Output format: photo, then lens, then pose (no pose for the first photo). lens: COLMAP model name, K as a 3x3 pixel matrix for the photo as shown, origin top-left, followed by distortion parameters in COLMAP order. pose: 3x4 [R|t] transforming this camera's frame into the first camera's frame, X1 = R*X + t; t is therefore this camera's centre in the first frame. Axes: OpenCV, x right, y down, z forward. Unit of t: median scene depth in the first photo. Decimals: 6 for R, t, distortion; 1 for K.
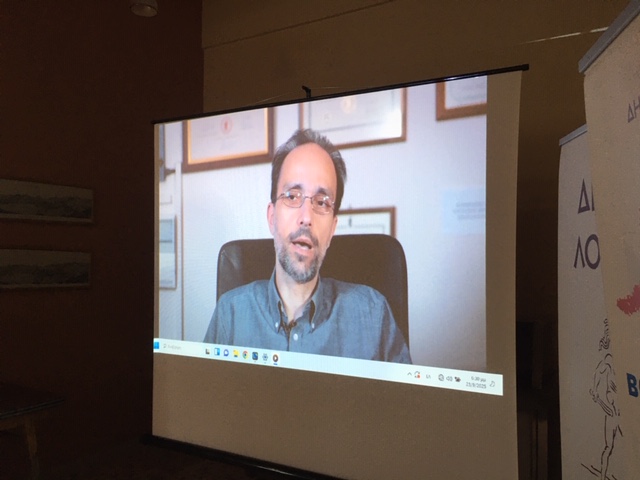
lens RADIAL K [[540.2, 0, 317.9], [0, 540.2, 245.2], [0, 0, 1]] dist [0.039839, 0.000089]
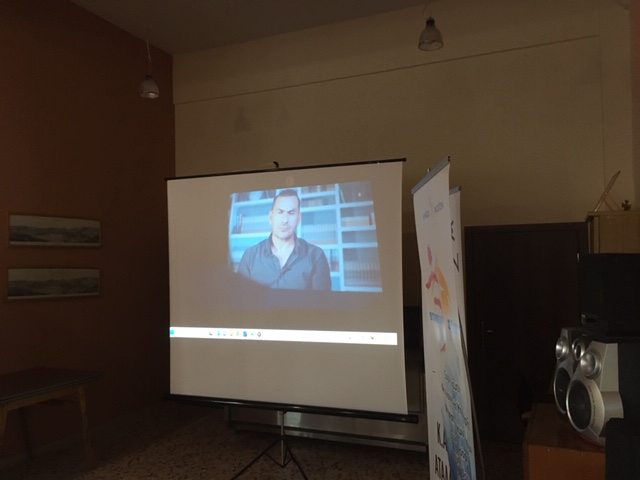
lens RADIAL K [[540.2, 0, 319.3], [0, 540.2, 238.5], [0, 0, 1]] dist [0.039839, 0.000089]
pose [[0.989496, -0.018407, 0.143385, -0.107807], [0.022183, 0.999447, -0.024779, -0.021222], [-0.142850, 0.027699, 0.989357, -0.494124]]
